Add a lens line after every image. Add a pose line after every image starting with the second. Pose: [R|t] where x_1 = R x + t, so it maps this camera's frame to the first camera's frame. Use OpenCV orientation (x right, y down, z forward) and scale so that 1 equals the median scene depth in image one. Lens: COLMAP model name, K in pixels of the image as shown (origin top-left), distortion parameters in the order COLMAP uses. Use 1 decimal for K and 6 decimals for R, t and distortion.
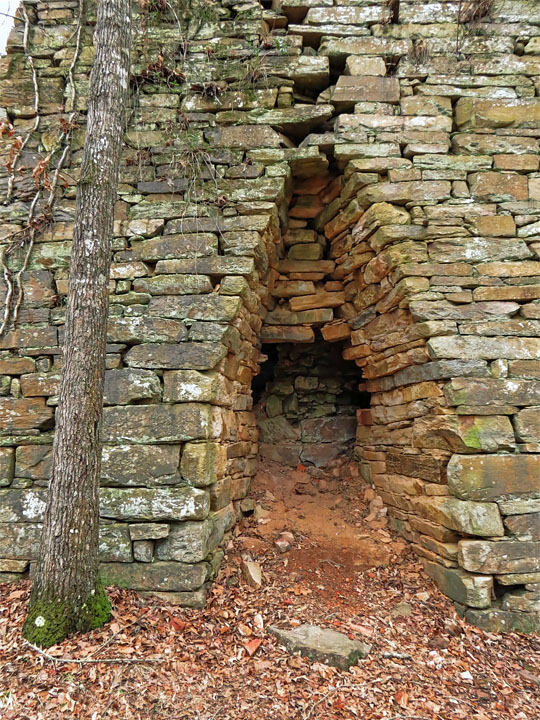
lens RADIAL K [[509.4, 0, 270.0], [0, 509.4, 360.0], [0, 0, 1]] dist [-0.001901, 0.001223]
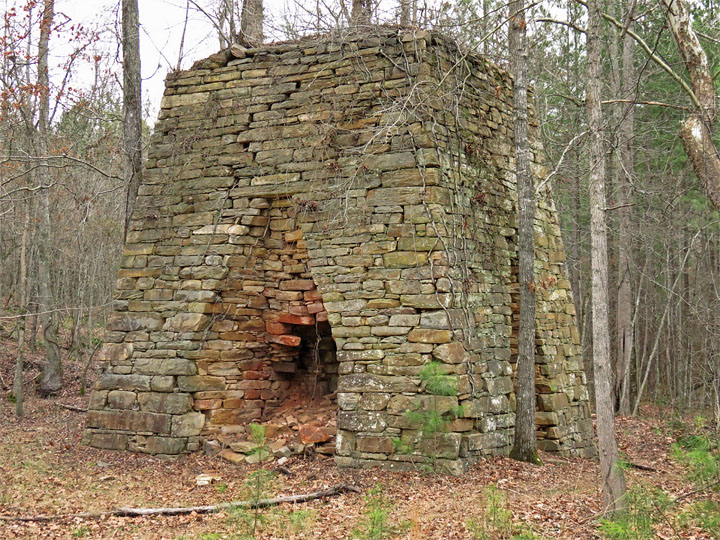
lens RADIAL K [[1138.1, 0, 360.0], [0, 1138.1, 270.0], [0, 0, 1]] dist [-0.006065, 0.000360]
pose [[0.458403, 0.070607, 0.885935, -4.330273], [-0.116201, 0.993044, -0.019019, -0.181512], [-0.881115, -0.094228, 0.463419, -0.611843]]
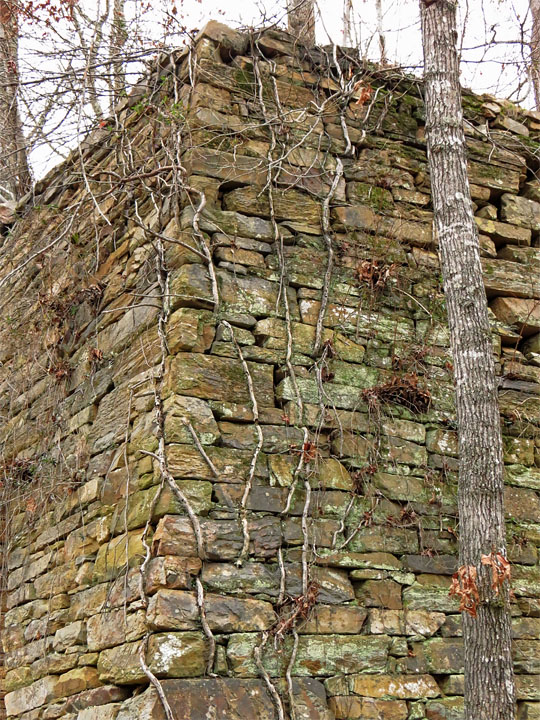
lens RADIAL K [[1363.6, 0, 270.0], [0, 1363.6, 360.0], [0, 0, 1]] dist [-0.010143, -0.325987]
pose [[0.844673, 0.174972, 0.505878, -1.421956], [-0.058751, 0.969661, -0.237287, -0.147522], [-0.532049, 0.170709, 0.829326, -0.521657]]
